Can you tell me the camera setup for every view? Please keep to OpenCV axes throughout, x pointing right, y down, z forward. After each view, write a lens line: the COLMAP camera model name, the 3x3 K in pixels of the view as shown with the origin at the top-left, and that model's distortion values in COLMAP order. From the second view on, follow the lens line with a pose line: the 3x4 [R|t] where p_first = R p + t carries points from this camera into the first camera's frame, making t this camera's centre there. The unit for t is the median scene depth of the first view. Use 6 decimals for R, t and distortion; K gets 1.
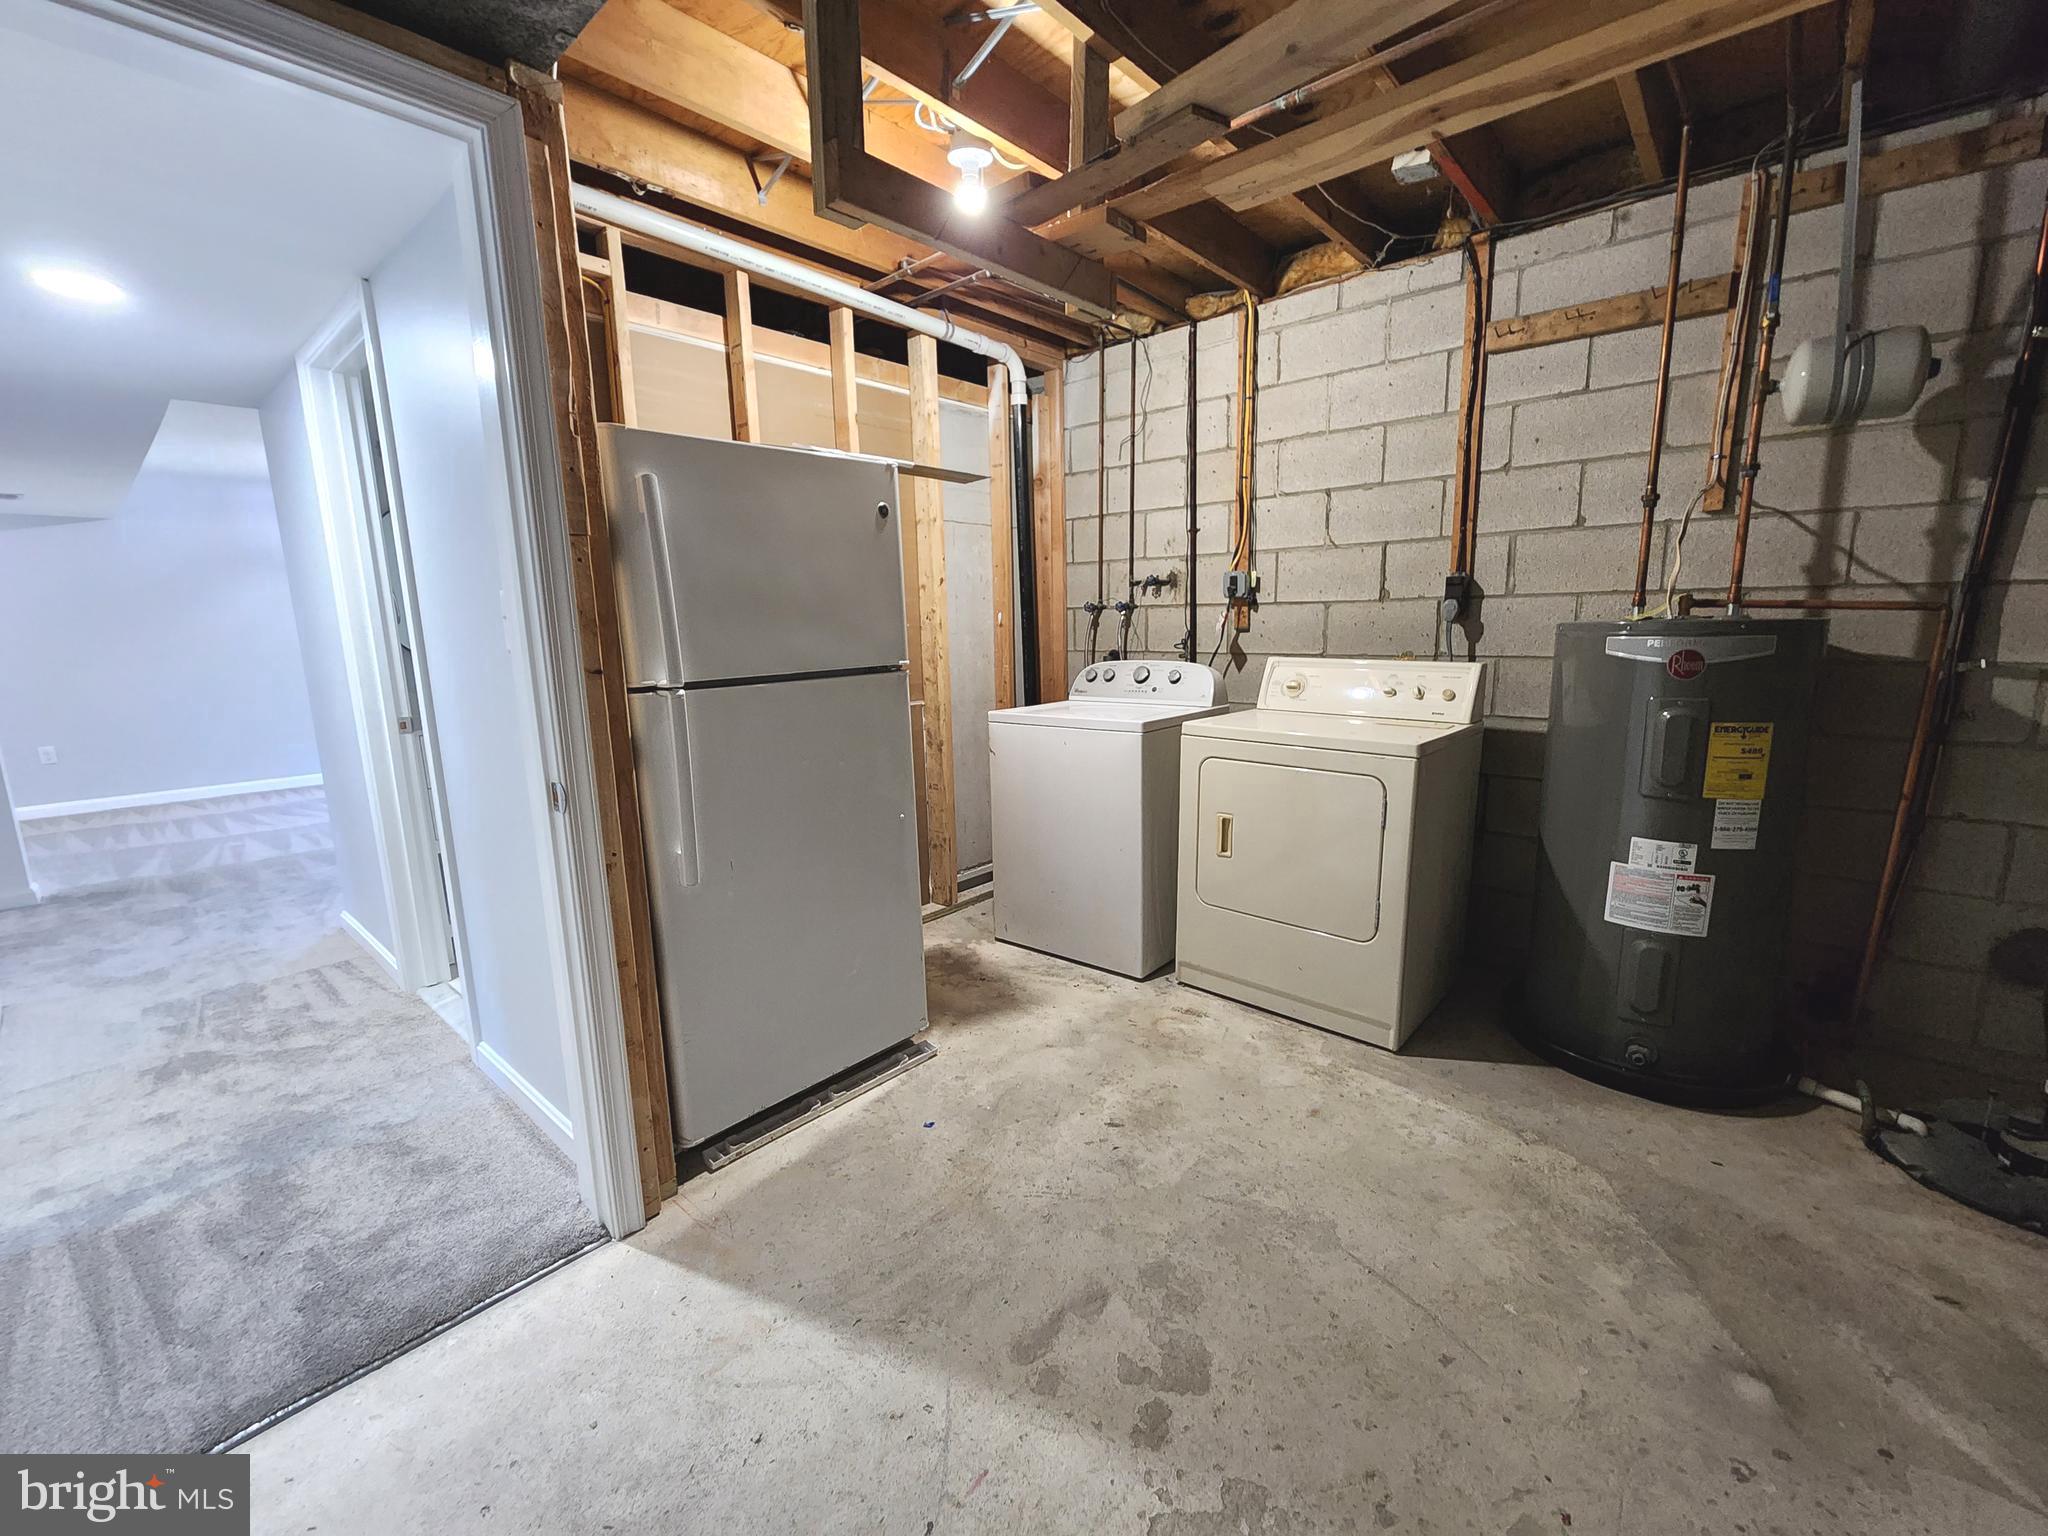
lens RADIAL K [[839.7, 0, 1025.5], [0, 839.7, 764.3], [0, 0, 1]] dist [0.000329, -0.000838]
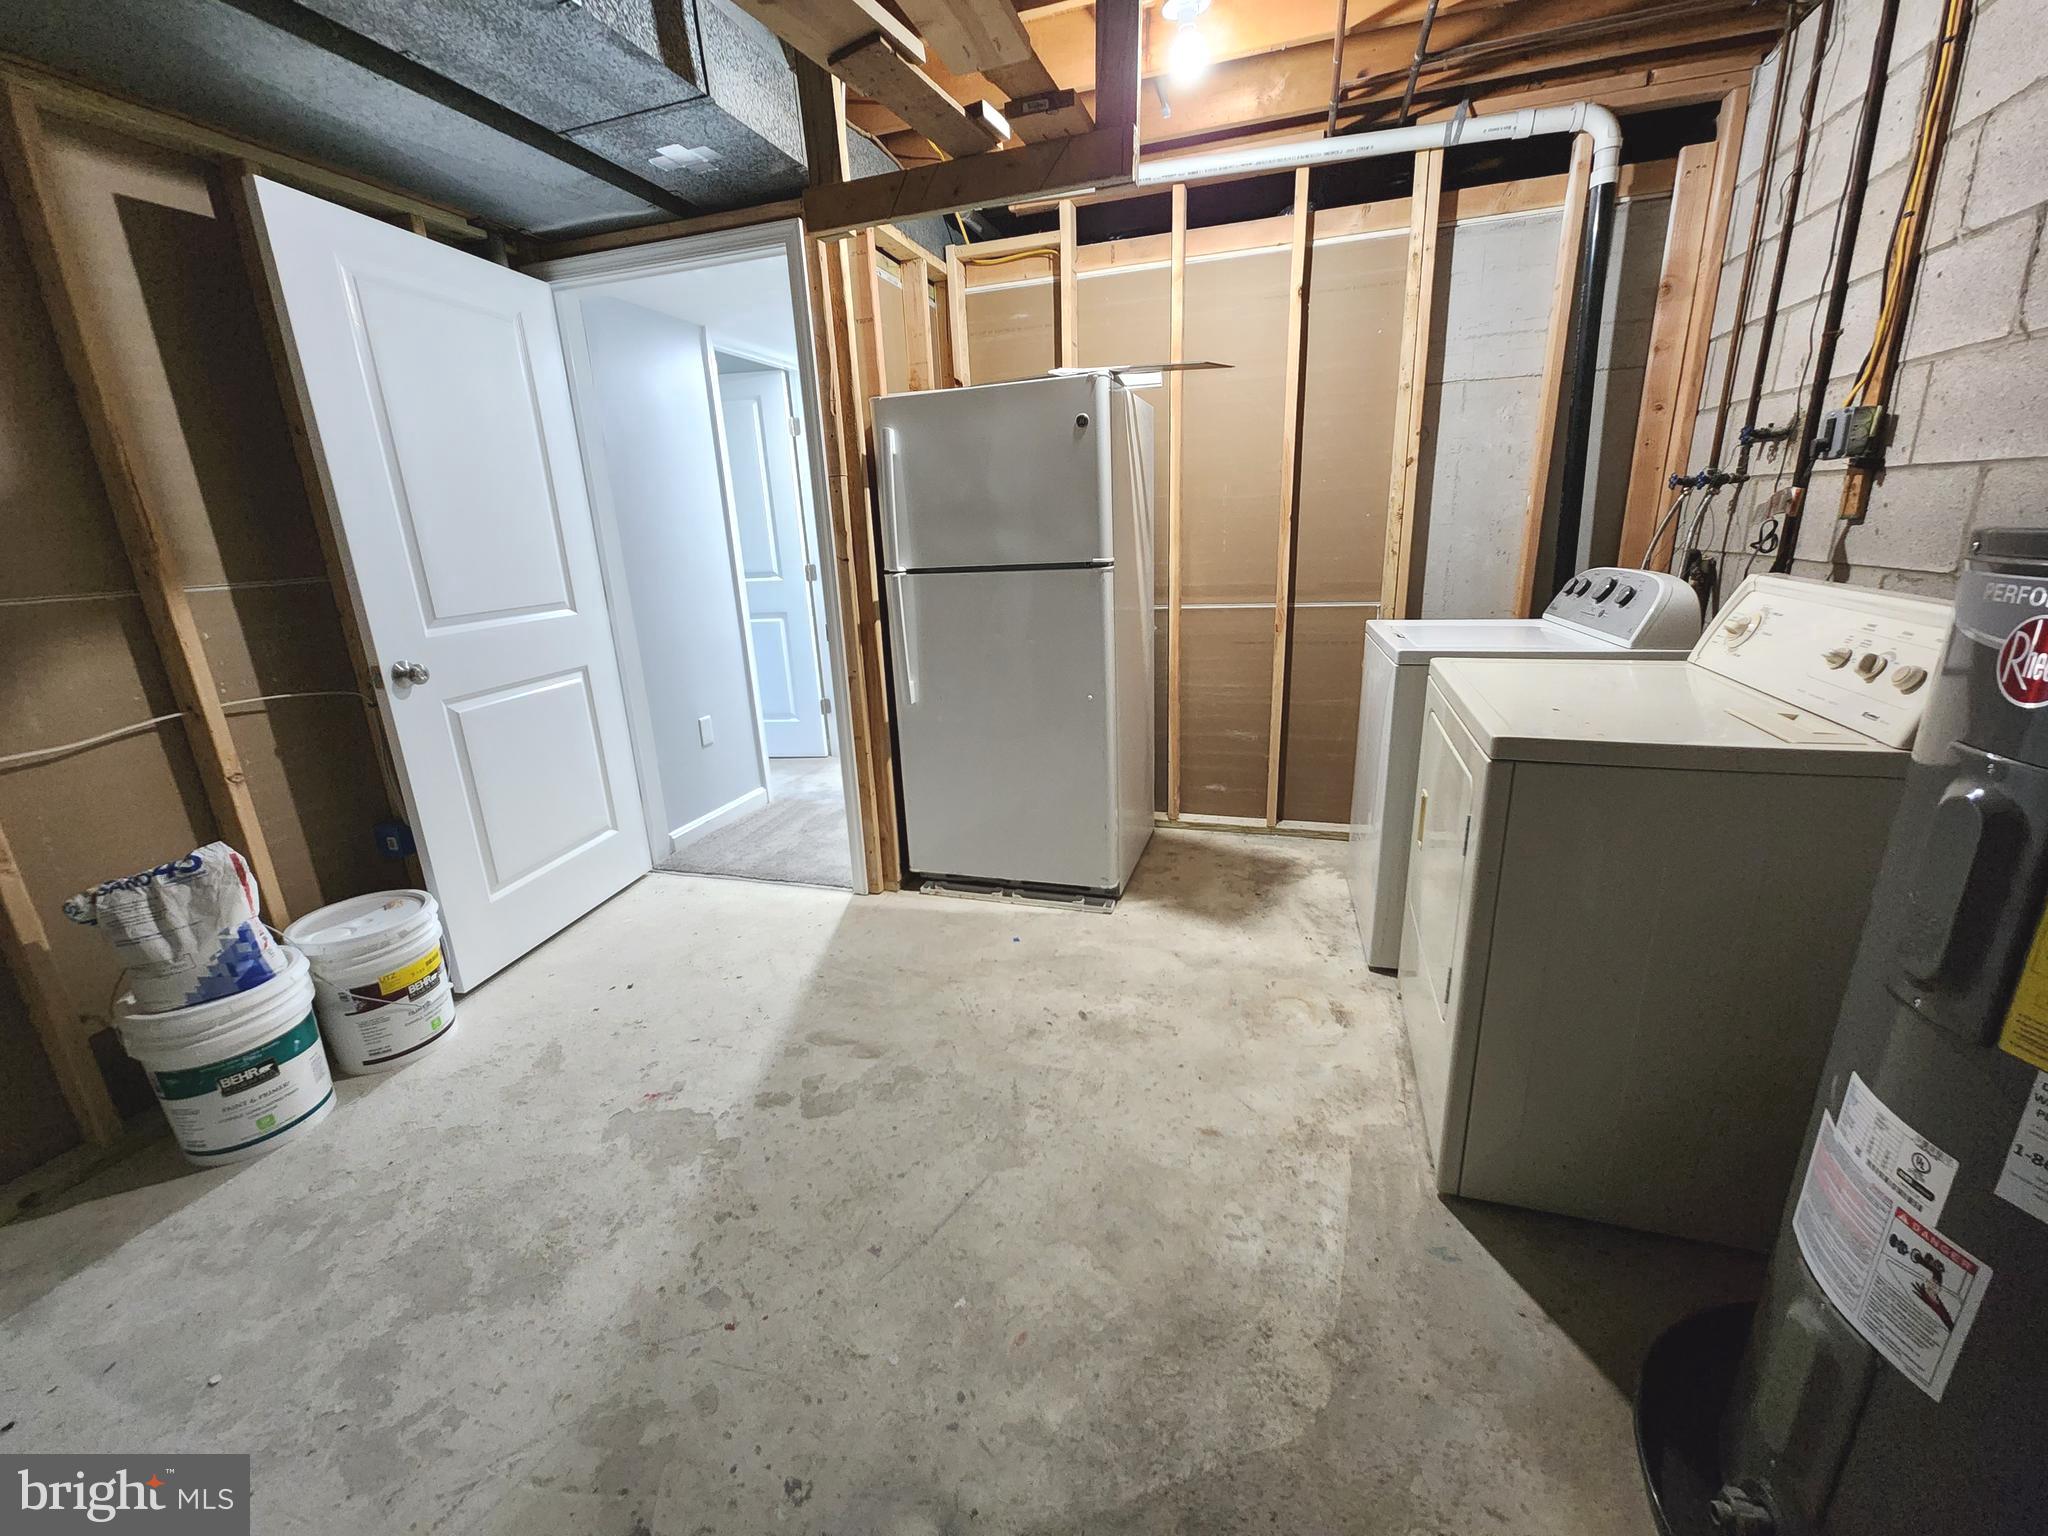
lens RADIAL K [[831.1, 0, 1024.0], [0, 831.1, 768.0], [0, 0, 1]] dist [-0.003708, -0.000512]
pose [[0.404197, 0.258064, -0.877512, 0.910068], [-0.123269, 0.965991, 0.227304, -0.100326], [0.906328, 0.016294, 0.422261, 0.483360]]
